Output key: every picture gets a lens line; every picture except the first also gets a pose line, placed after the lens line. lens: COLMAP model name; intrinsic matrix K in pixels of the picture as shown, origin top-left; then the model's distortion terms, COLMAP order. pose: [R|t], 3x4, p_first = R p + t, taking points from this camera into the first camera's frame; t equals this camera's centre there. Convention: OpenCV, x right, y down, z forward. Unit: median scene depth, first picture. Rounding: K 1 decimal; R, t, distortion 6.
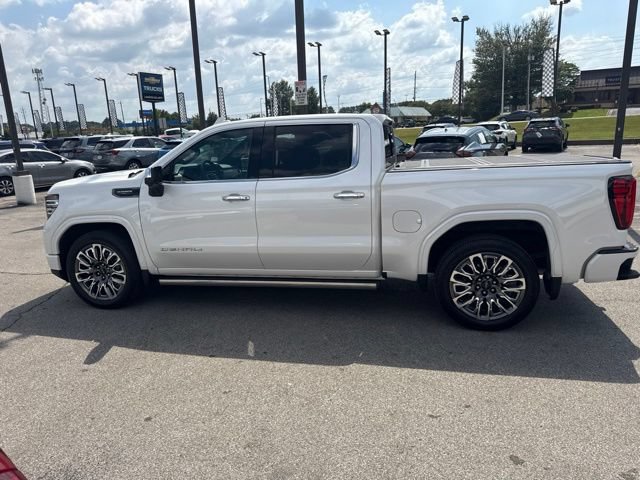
lens RADIAL K [[473.4, 0, 320.0], [0, 473.4, 240.0], [0, 0, 1]] dist [0.012315, -0.006241]
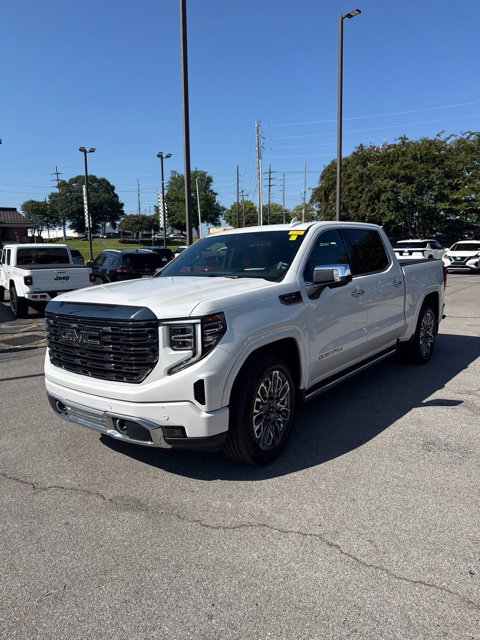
lens RADIAL K [[473.4, 0, 240.3], [0, 473.4, 312.1], [0, 0, 1]] dist [0.012315, -0.006241]
pose [[0.408330, -0.087243, 0.908656, -1.140493], [0.206381, 0.978471, 0.001203, -0.092806], [-0.889198, 0.187038, 0.417544, 0.727182]]
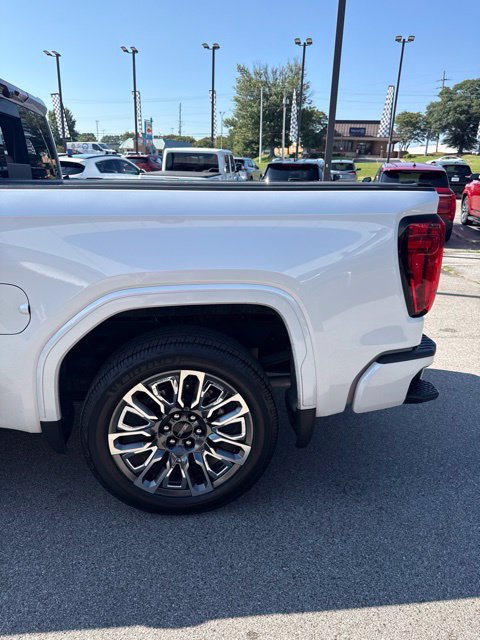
lens RADIAL K [[455.0, 0, 265.5], [0, 455.0, 309.7], [0, 0, 1]] dist [0.013000, 0.001806]
pose [[0.934517, -0.041461, 0.353495, 0.239100], [0.014664, 0.996834, 0.078153, -0.057626], [-0.355616, -0.067852, 0.932166, 0.468847]]
